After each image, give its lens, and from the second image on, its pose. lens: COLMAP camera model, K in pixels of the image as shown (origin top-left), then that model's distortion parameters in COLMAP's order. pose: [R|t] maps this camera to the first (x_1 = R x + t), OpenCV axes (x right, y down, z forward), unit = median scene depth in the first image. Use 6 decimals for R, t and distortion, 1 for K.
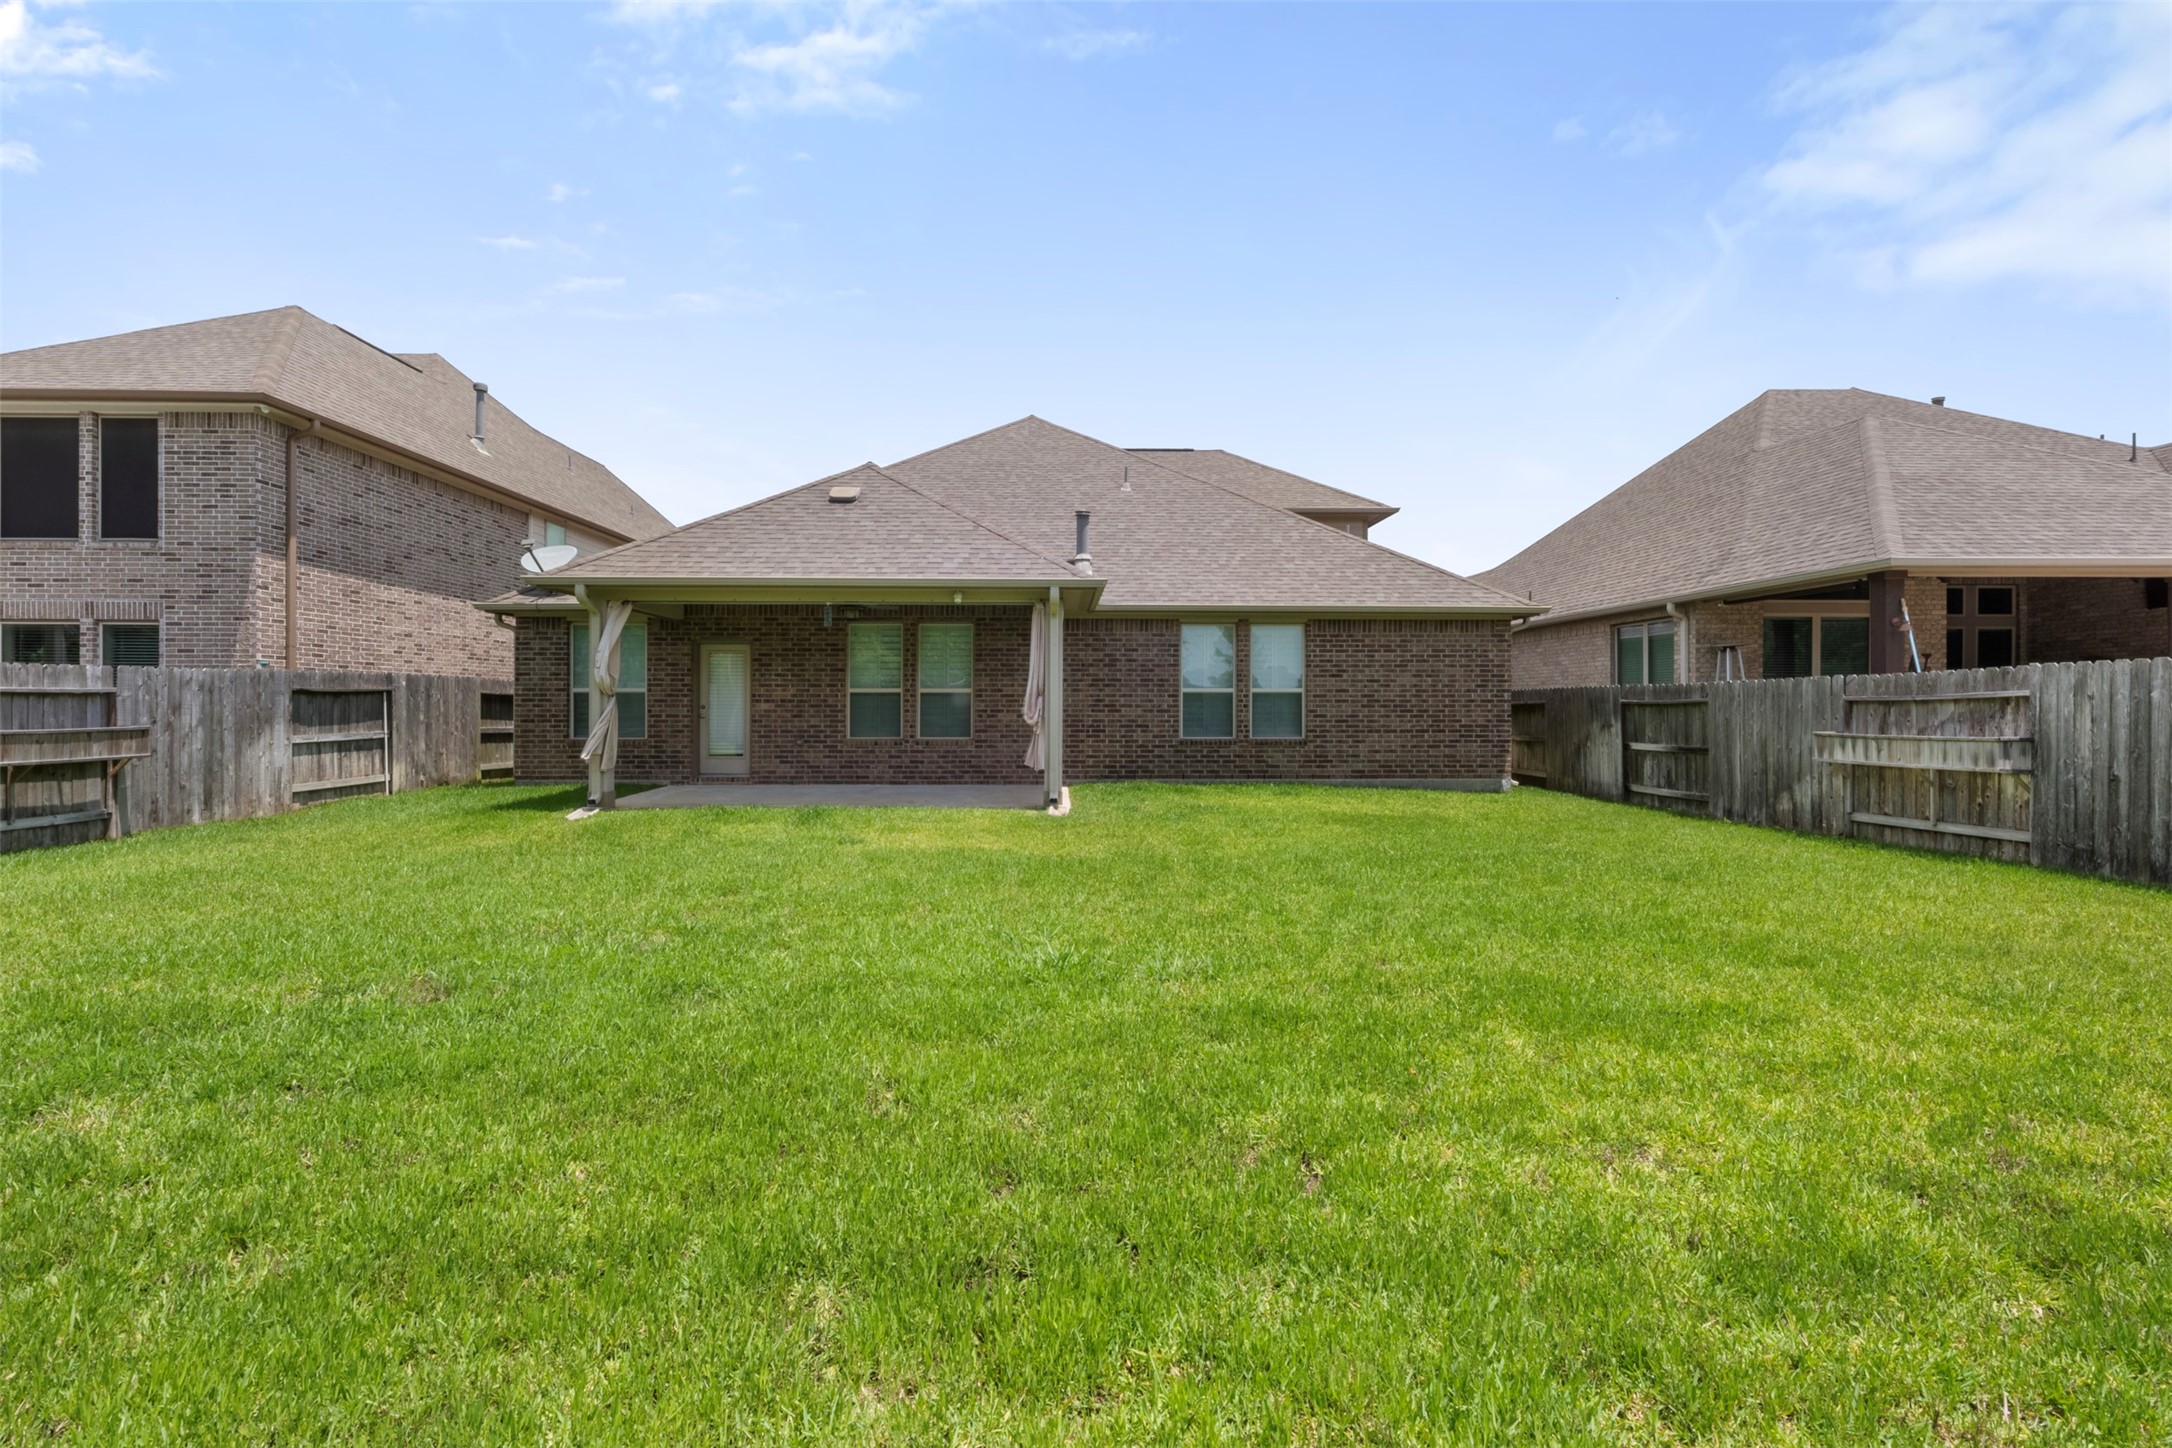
lens RADIAL K [[986.5, 0, 1096.7], [0, 986.5, 704.6], [0, 0, 1]] dist [0.012372, 0.000012]
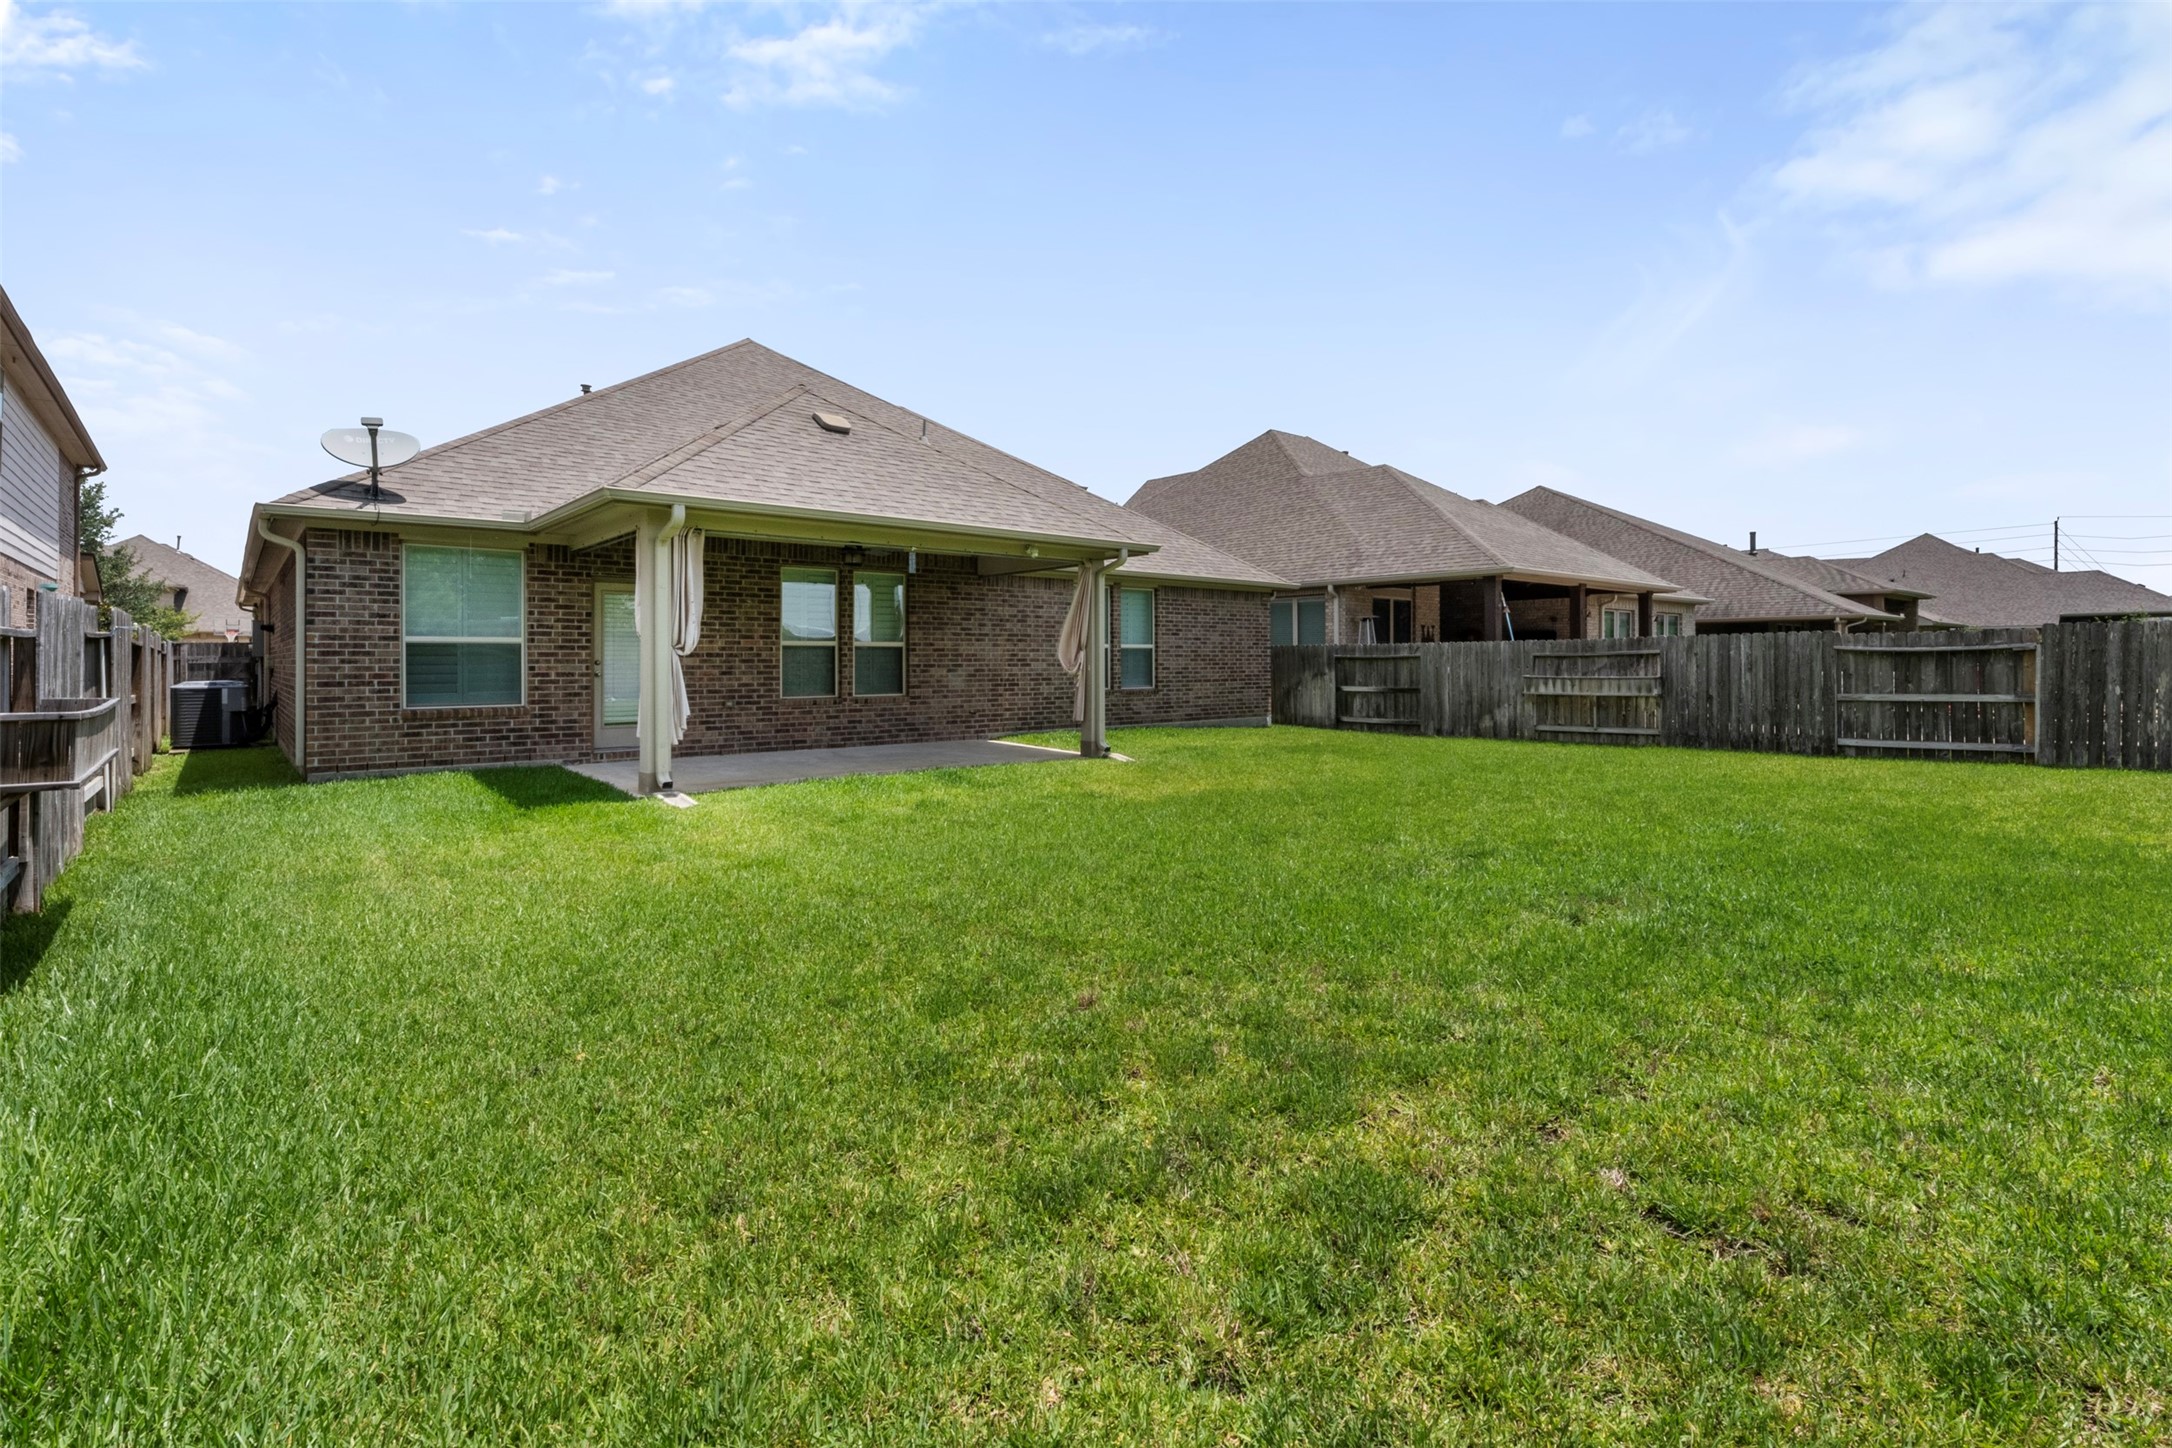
lens RADIAL K [[986.5, 0, 1110.8], [0, 986.5, 665.2], [0, 0, 1]] dist [0.012372, 0.000012]
pose [[0.769448, -0.005195, 0.638689, -0.641289], [0.001041, 0.999976, 0.006879, -0.000457], [-0.638709, -0.004628, 0.769434, 0.158087]]
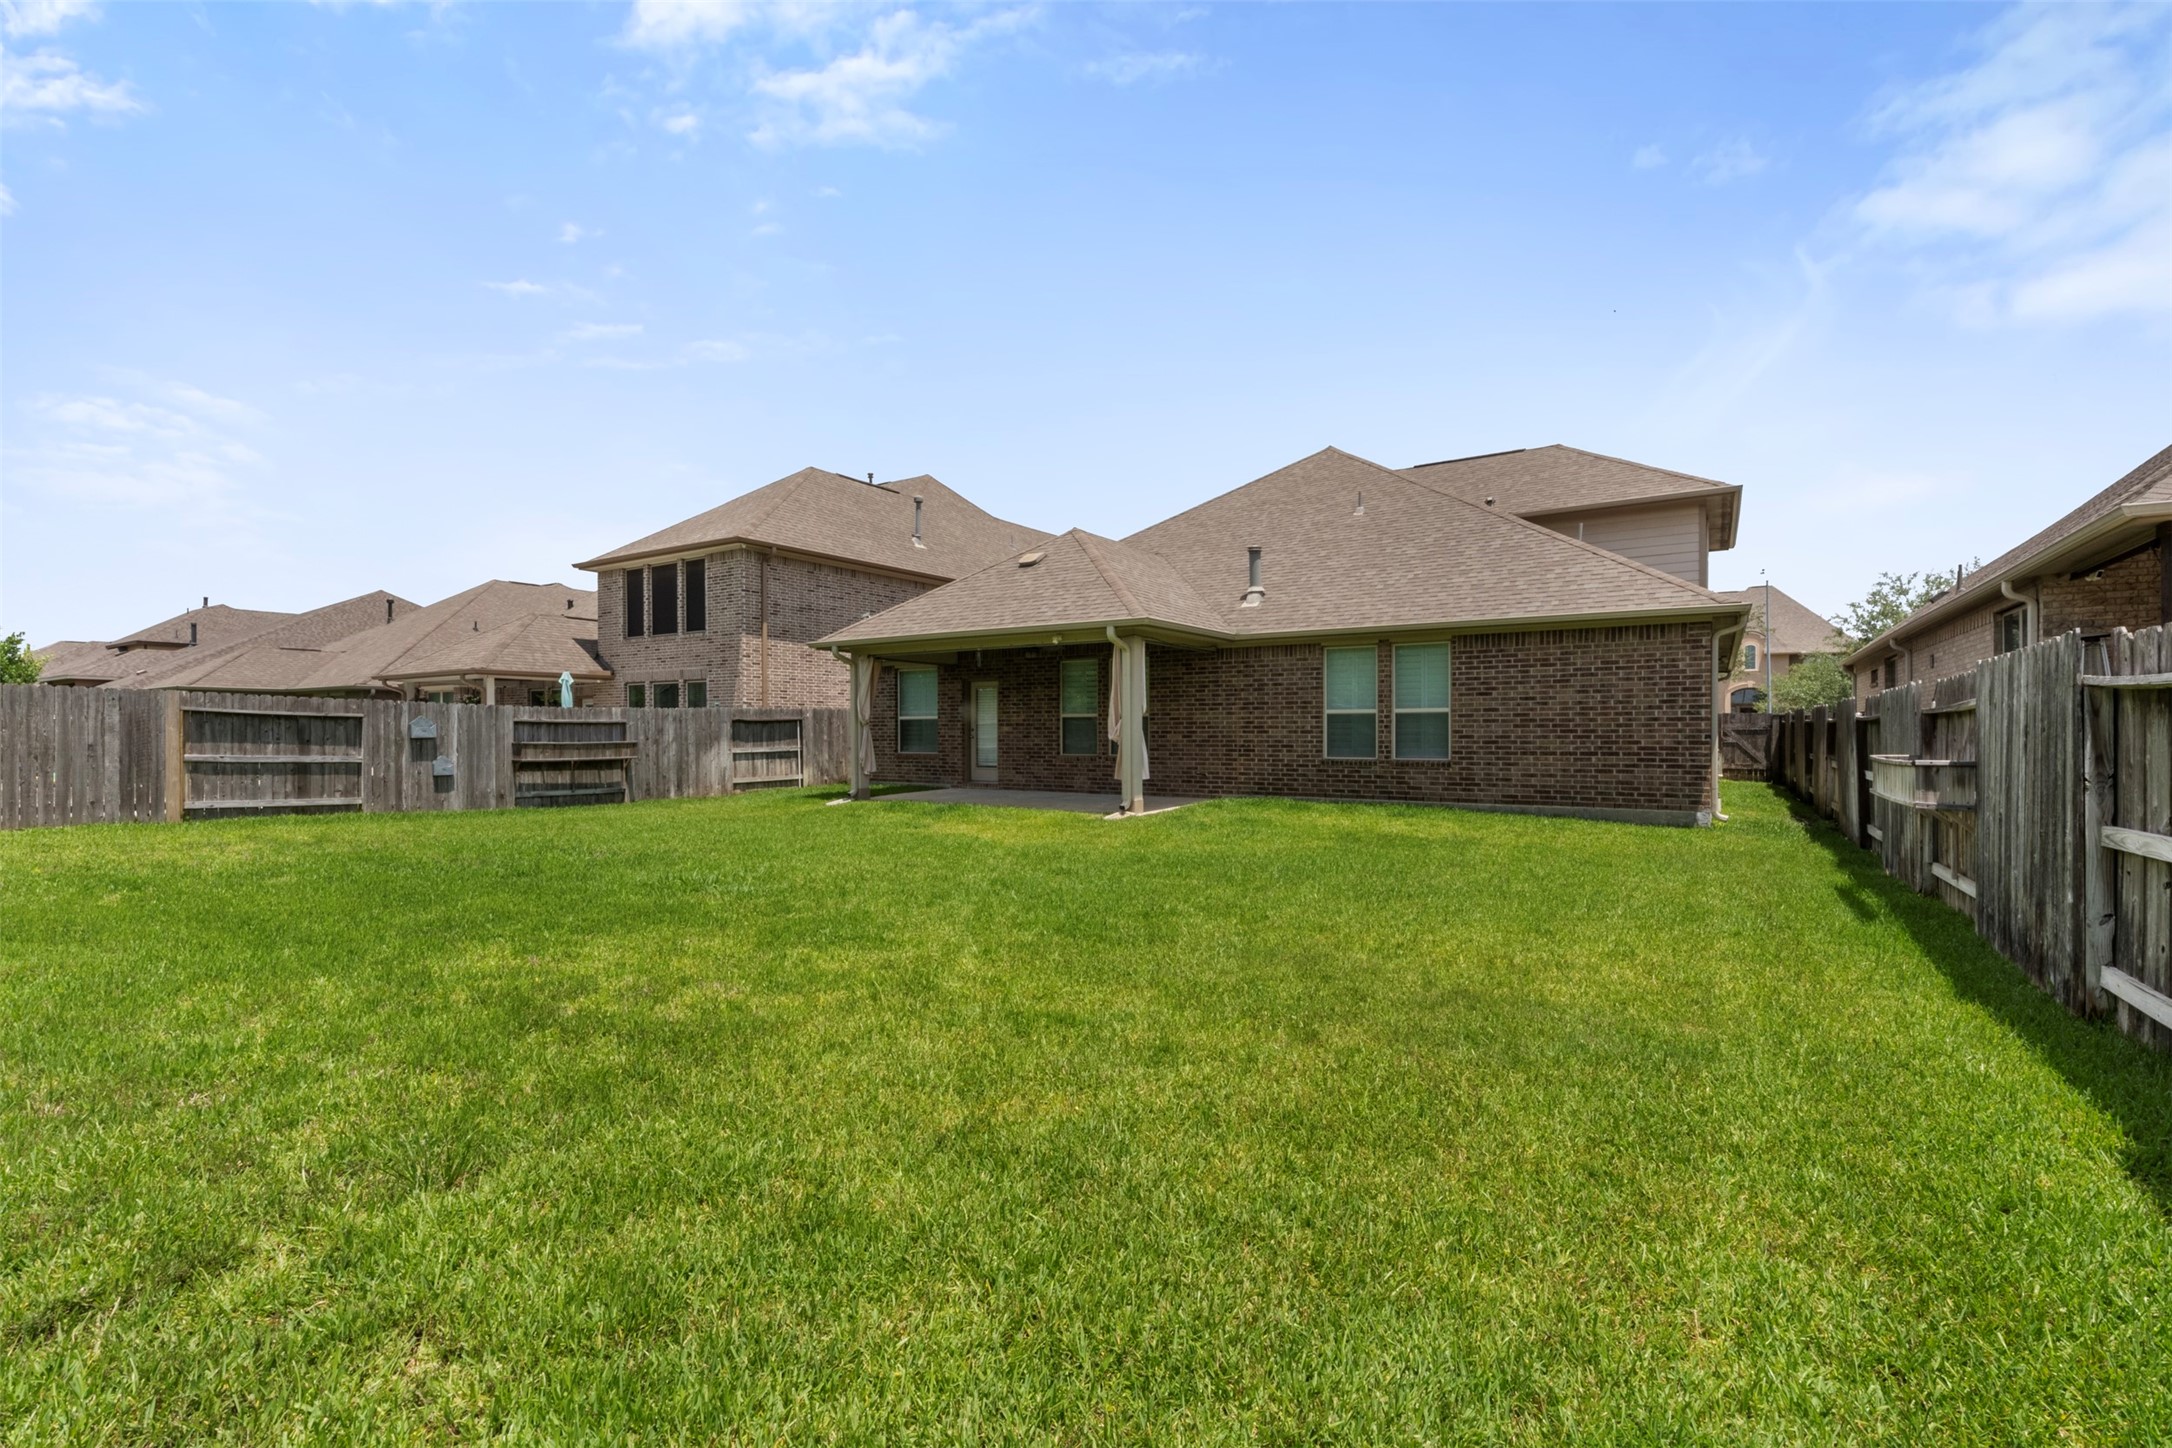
lens RADIAL K [[986.5, 0, 1092.0], [0, 986.5, 736.1], [0, 0, 1]] dist [0.012372, 0.000012]
pose [[0.817245, -0.000199, -0.576290, 0.538154], [0.004590, 0.999970, 0.006164, 0.003977], [0.576272, -0.007683, 0.817222, 0.017005]]
